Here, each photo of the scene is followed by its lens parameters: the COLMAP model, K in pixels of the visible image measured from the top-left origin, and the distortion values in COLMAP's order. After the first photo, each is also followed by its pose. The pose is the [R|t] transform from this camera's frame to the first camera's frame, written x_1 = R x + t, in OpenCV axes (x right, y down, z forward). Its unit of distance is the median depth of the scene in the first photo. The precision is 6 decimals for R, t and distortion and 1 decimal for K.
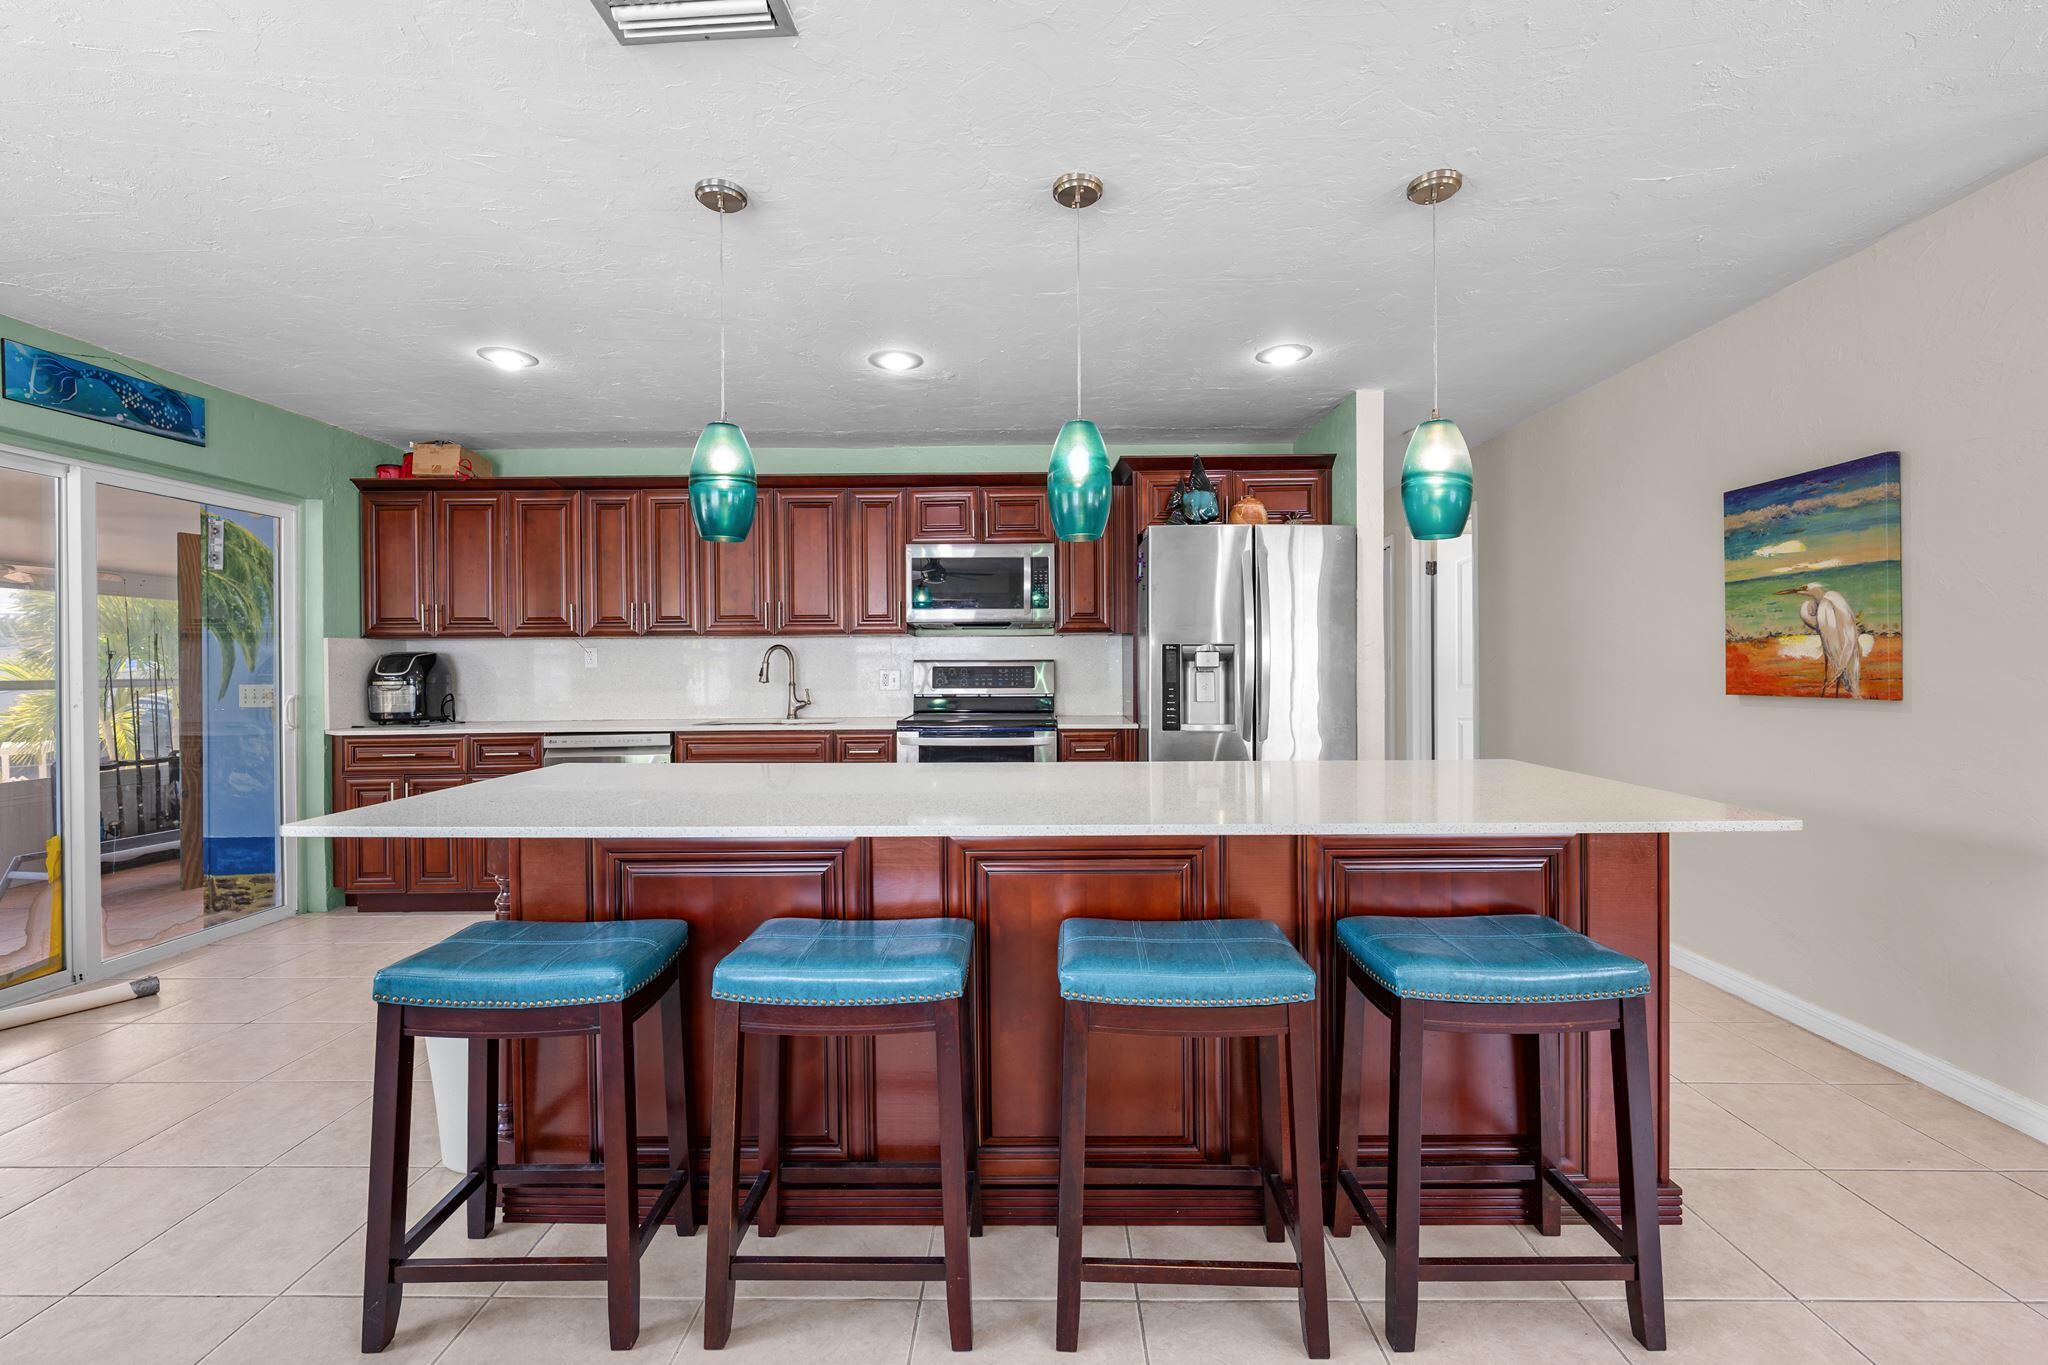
lens RADIAL K [[846.9, 0, 1021.0], [0, 846.9, 668.1], [0, 0, 1]] dist [-0.002923, 0.000766]
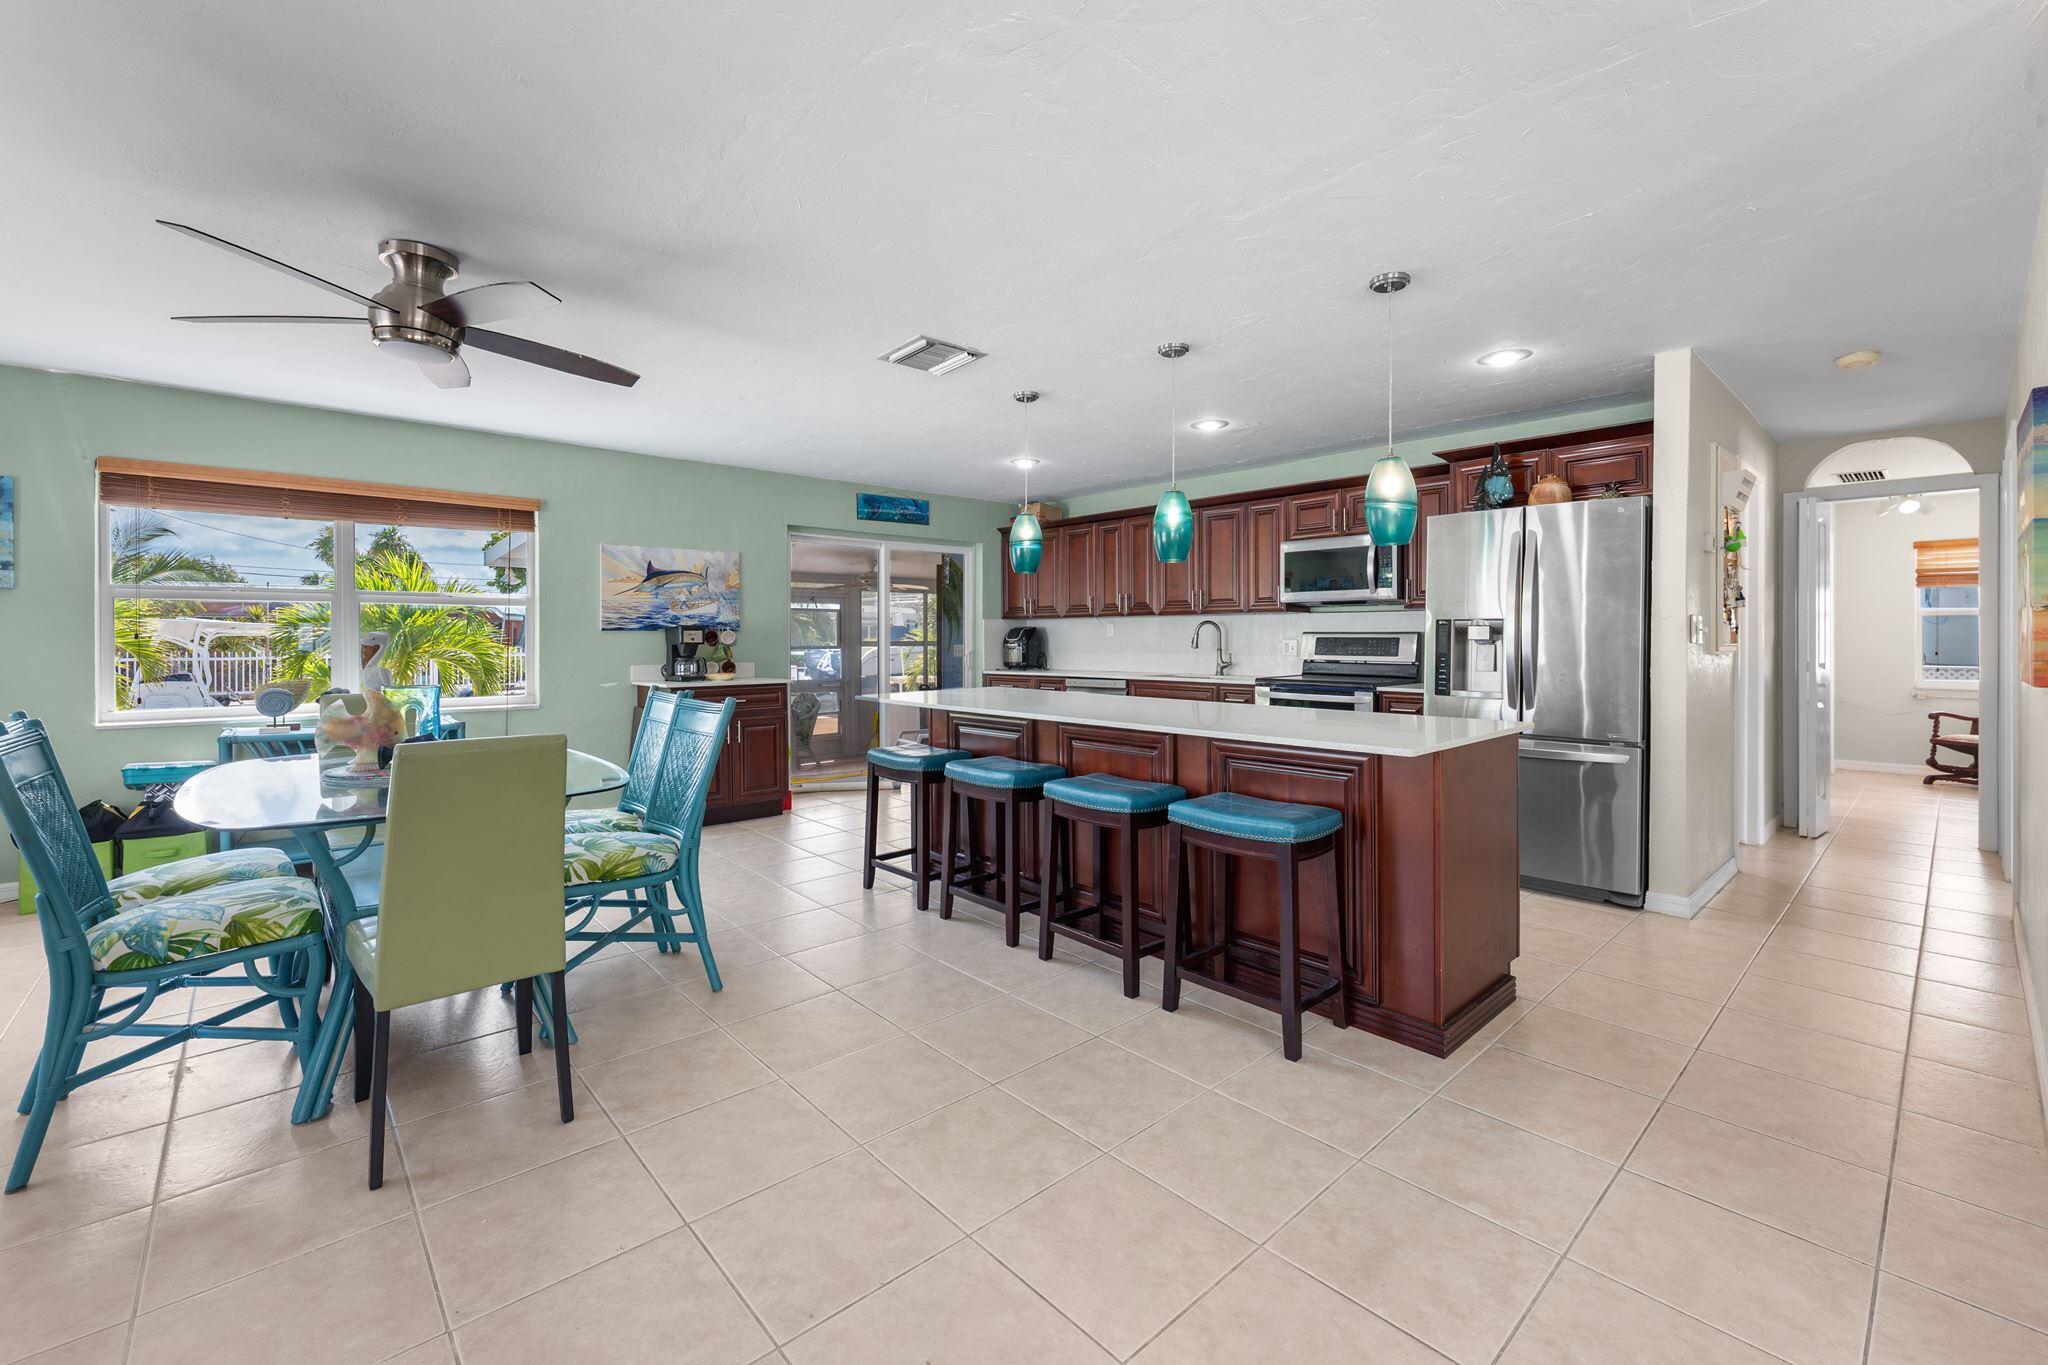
lens RADIAL K [[846.9, 0, 1019.8], [0, 846.9, 642.1], [0, 0, 1]] dist [-0.002923, 0.000766]
pose [[0.682578, 0.010260, -0.730741, 0.583416], [-0.003511, 0.999936, 0.010759, -0.007496], [0.730804, -0.004778, 0.682570, -0.188179]]
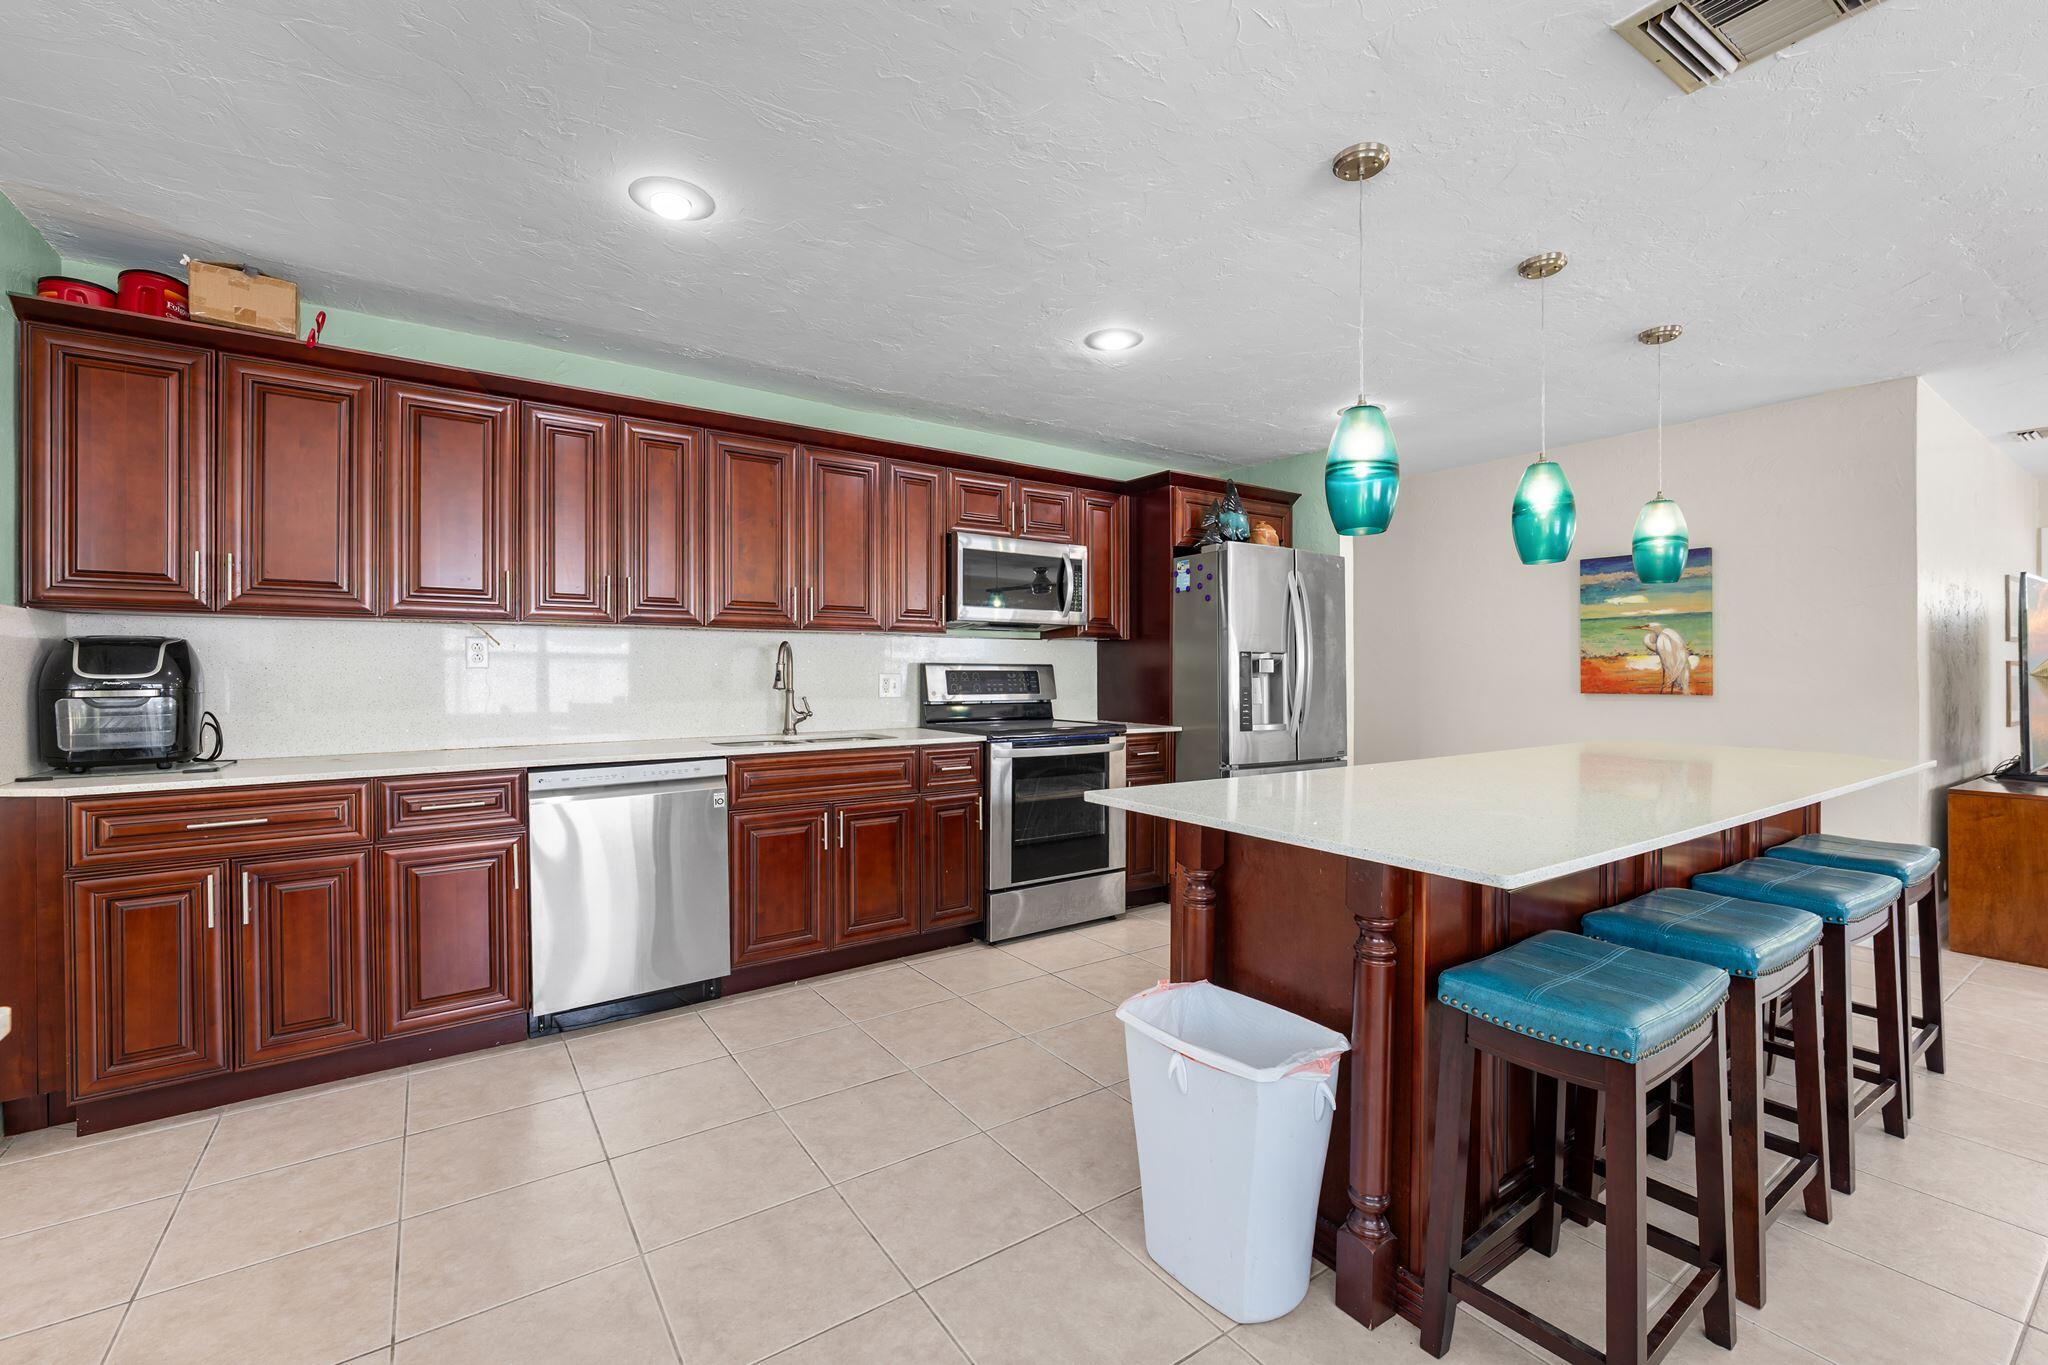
lens RADIAL K [[846.9, 0, 1005.4], [0, 846.9, 672.1], [0, 0, 1]] dist [-0.002923, 0.000766]
pose [[0.817625, 0.006087, 0.575719, -0.656182], [-0.006047, 0.999980, -0.001986, 0.002063], [-0.575720, -0.001857, 0.817645, 0.266347]]
